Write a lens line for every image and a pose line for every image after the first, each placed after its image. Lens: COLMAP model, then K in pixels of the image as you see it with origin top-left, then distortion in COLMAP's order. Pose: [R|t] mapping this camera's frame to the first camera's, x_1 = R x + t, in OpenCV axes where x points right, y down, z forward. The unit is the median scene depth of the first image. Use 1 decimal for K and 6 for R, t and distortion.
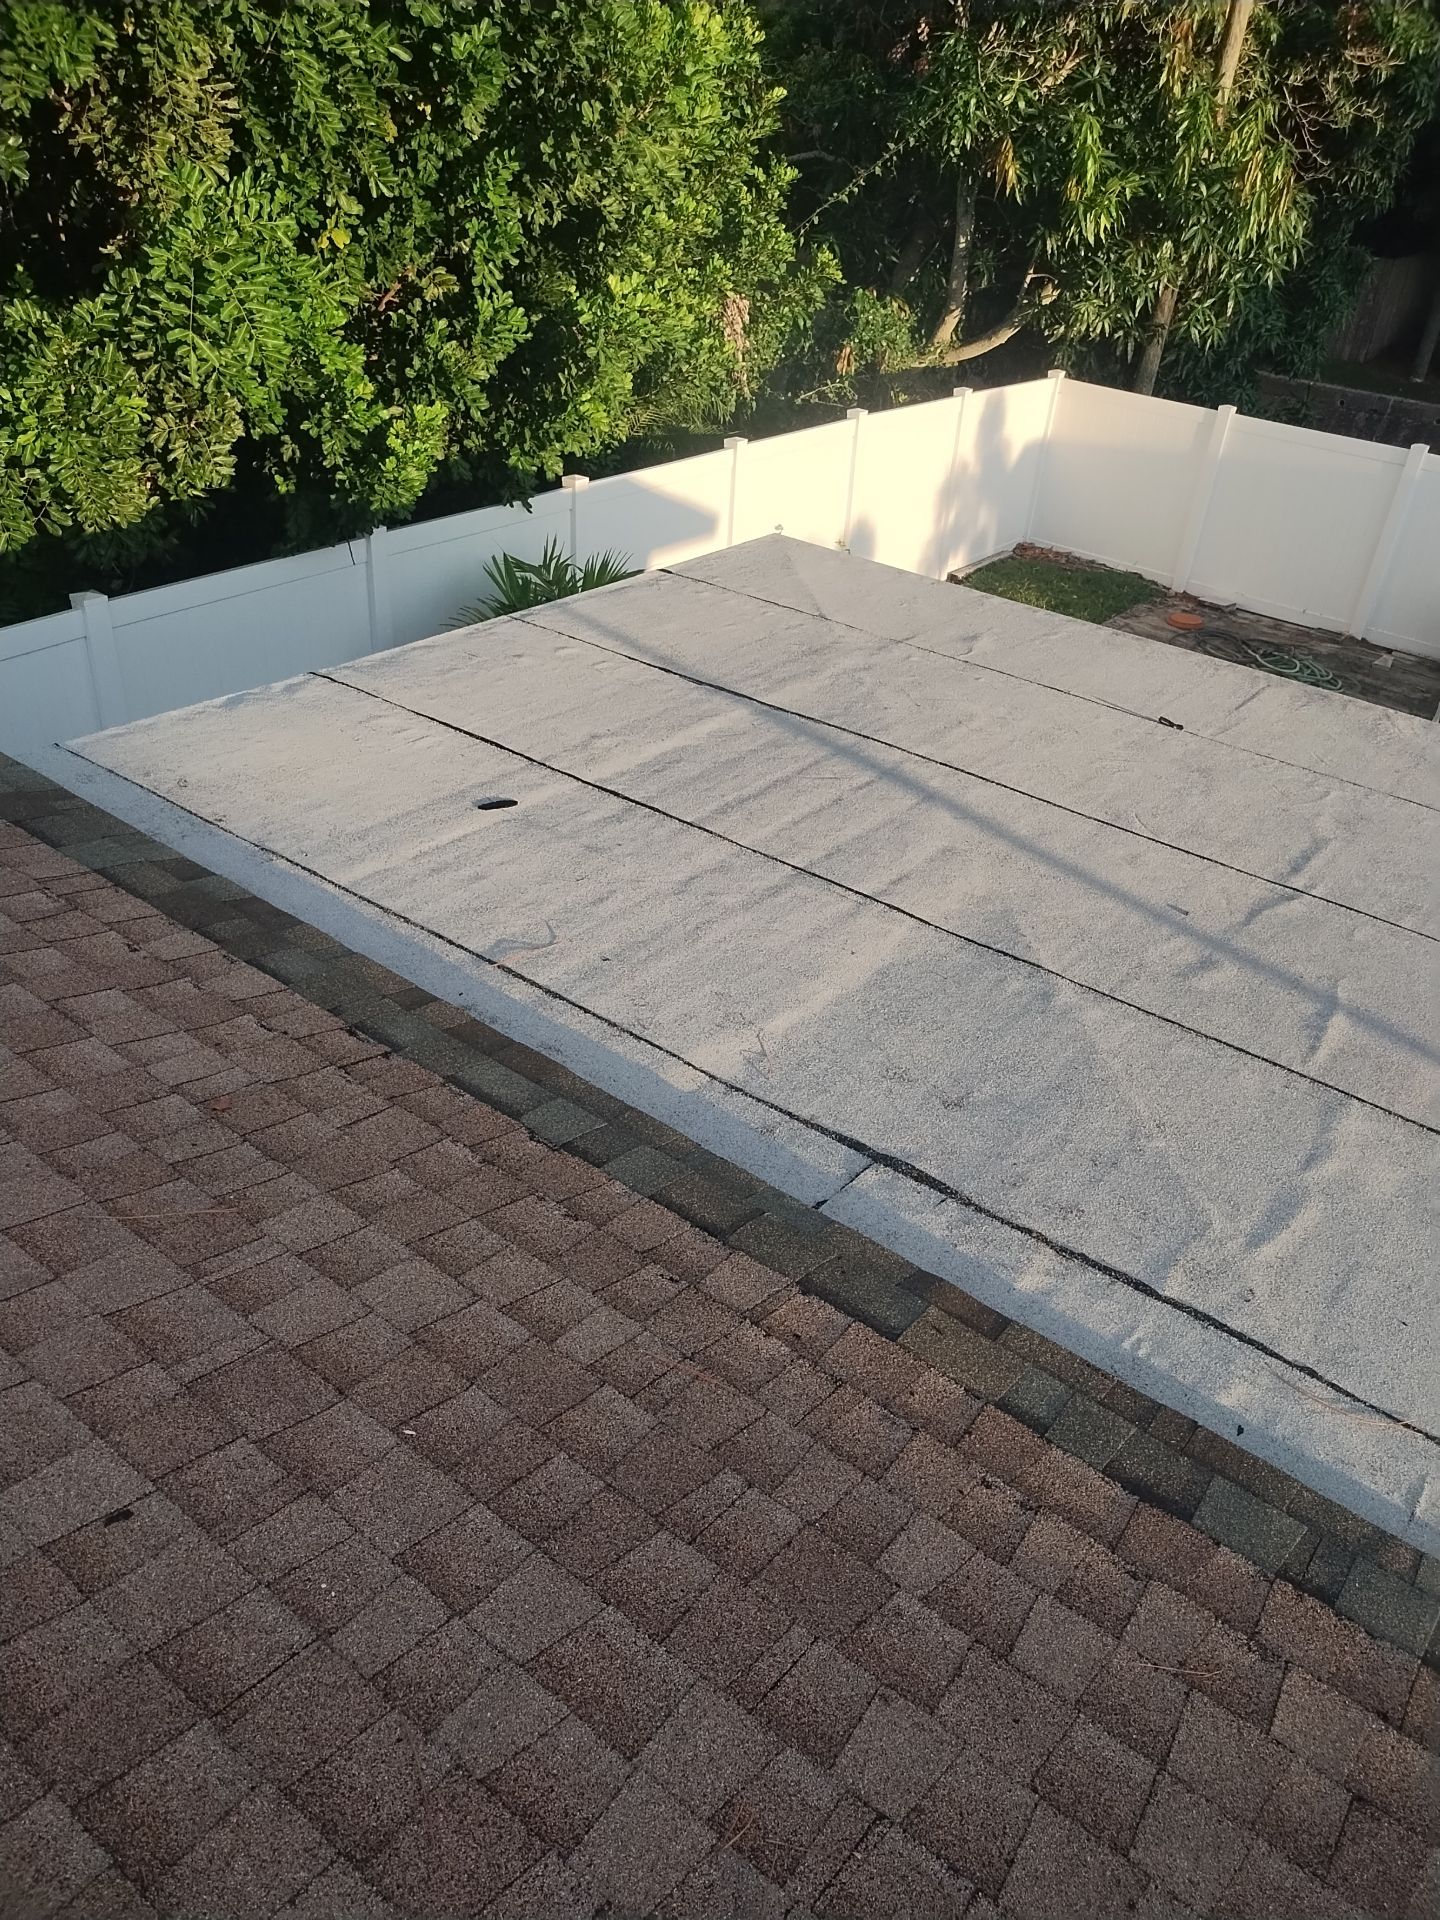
lens RADIAL K [[1413.9, 0, 720.0], [0, 1413.9, 960.0], [0, 0, 1]] dist [0.066401, -0.076753]
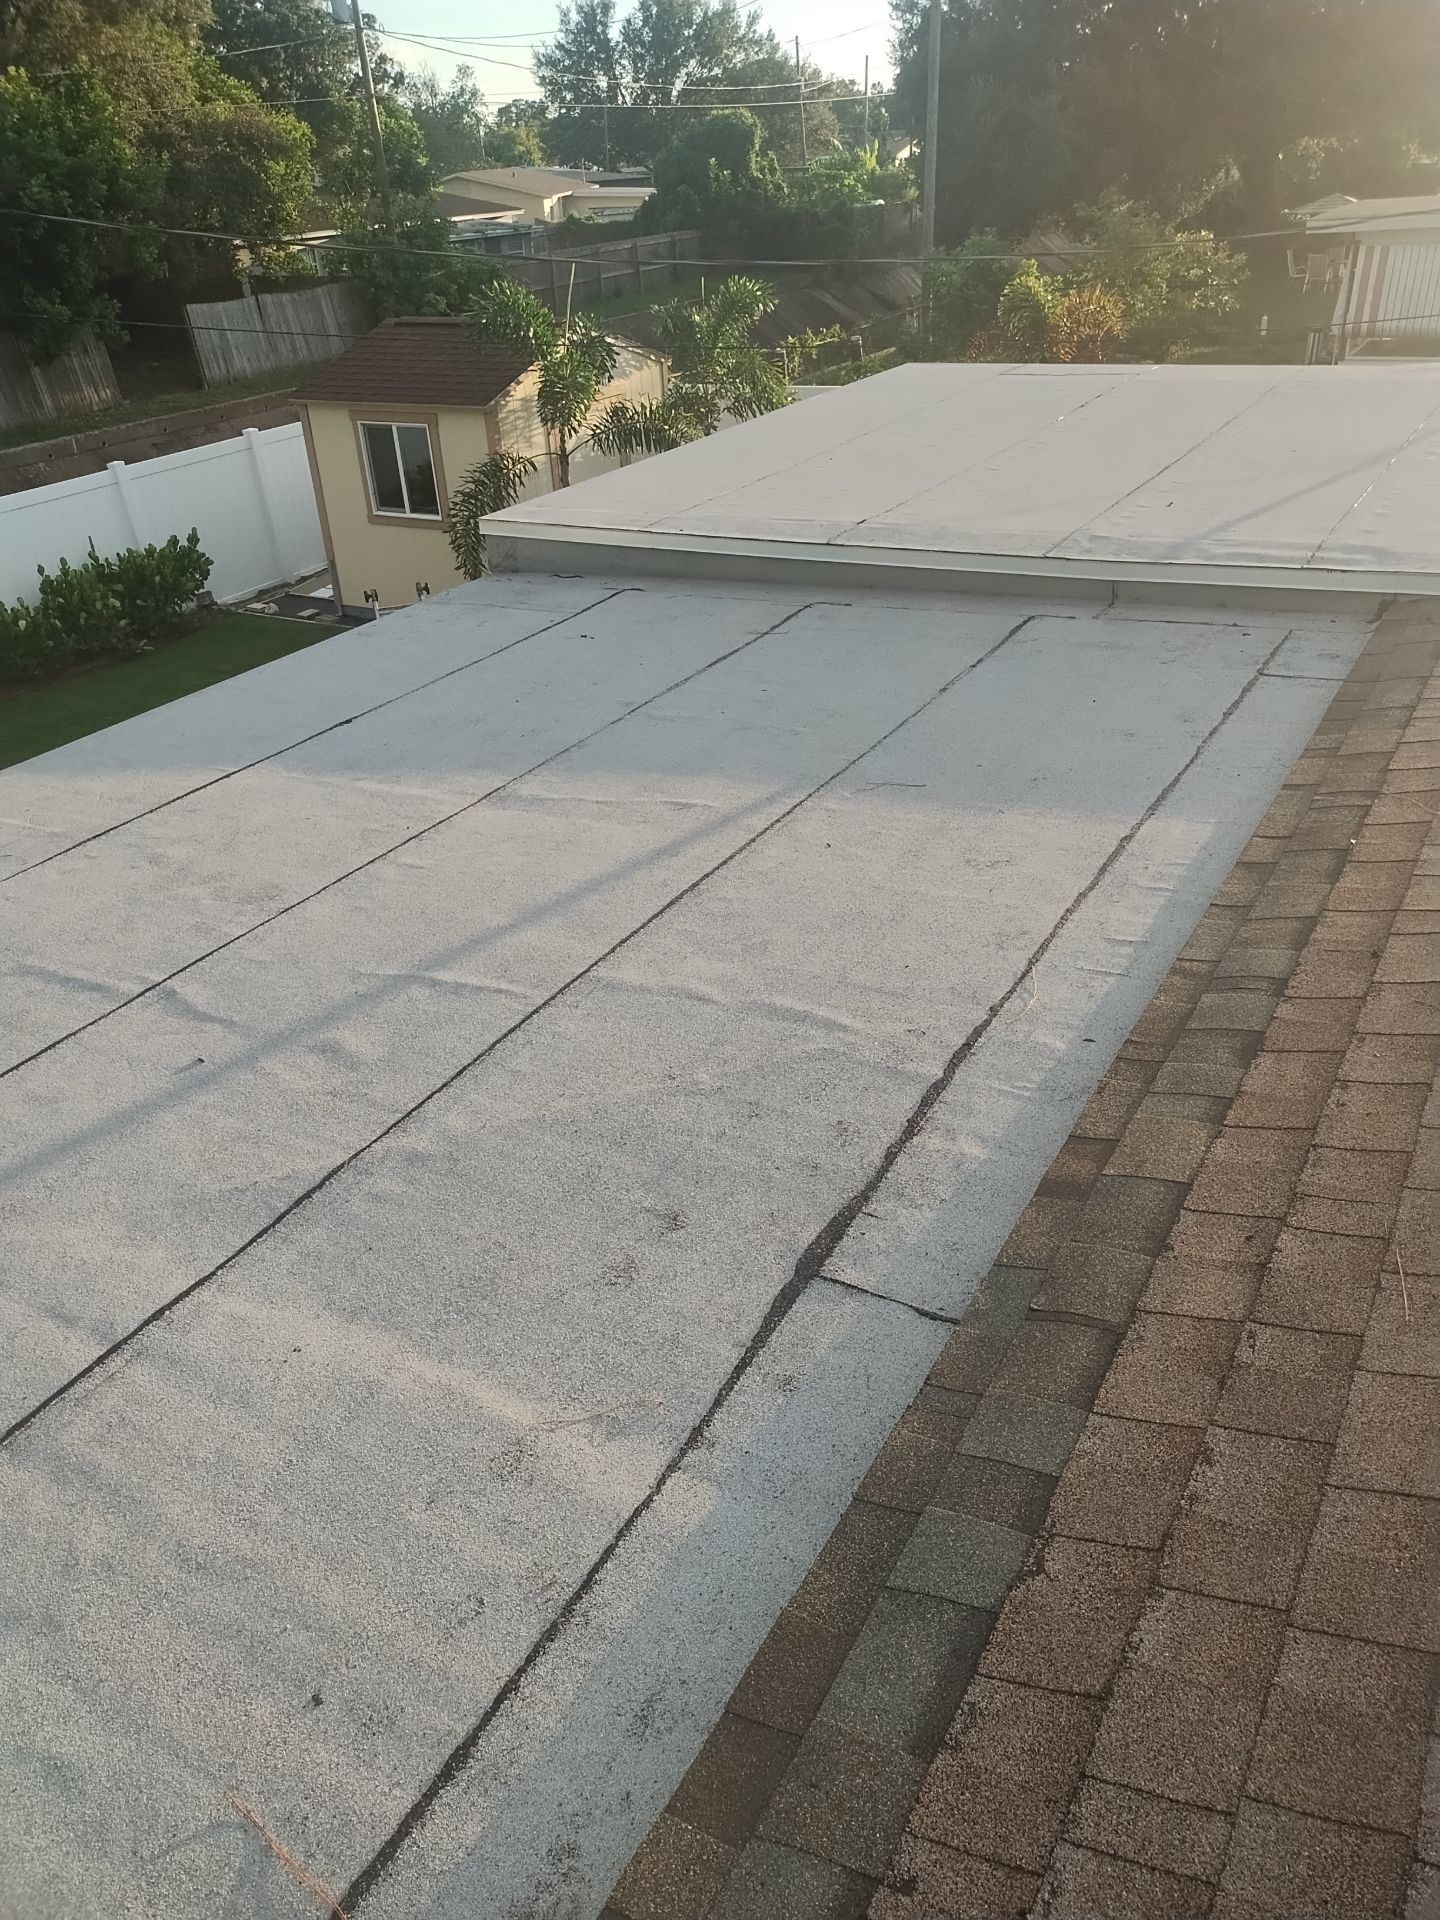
lens RADIAL K [[1413.9, 0, 720.0], [0, 1413.9, 960.0], [0, 0, 1]] dist [0.066401, -0.076753]
pose [[-0.126805, -0.542167, 0.830648, -0.354648], [0.579848, 0.638911, 0.505538, -0.319838], [-0.804796, 0.545754, 0.233357, 0.591076]]
